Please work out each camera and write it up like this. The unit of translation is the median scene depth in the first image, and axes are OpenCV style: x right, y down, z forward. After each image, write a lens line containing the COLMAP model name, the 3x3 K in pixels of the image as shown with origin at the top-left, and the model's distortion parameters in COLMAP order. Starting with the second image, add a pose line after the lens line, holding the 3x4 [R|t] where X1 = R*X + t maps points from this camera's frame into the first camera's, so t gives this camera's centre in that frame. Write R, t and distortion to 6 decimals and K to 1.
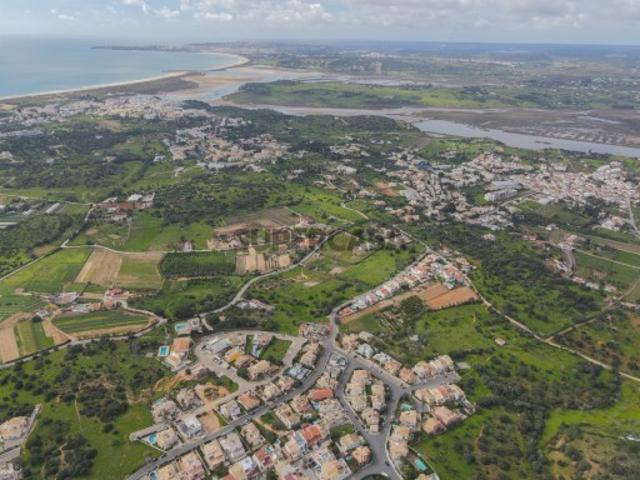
lens RADIAL K [[463.3, 0, 320.0], [0, 463.3, 240.0], [0, 0, 1]] dist [0.011212, 0.008776]
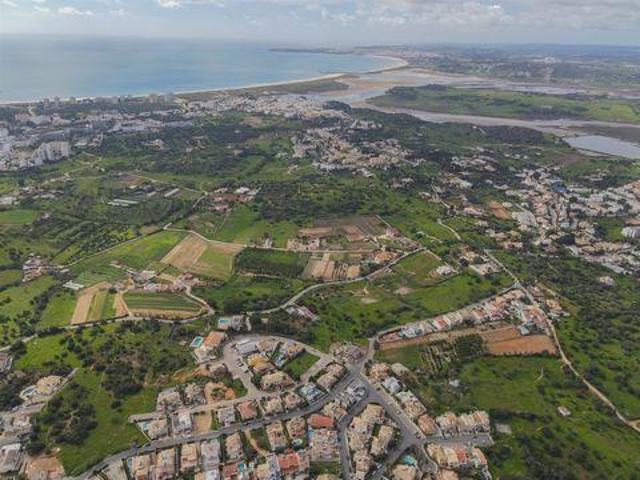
lens RADIAL K [[463.3, 0, 320.0], [0, 463.3, 240.0], [0, 0, 1]] dist [0.011212, 0.008776]
pose [[0.946948, 0.132259, -0.292912, 0.138236], [-0.133997, 0.990880, 0.014216, -0.025954], [0.292120, 0.025788, 0.956034, 0.060761]]
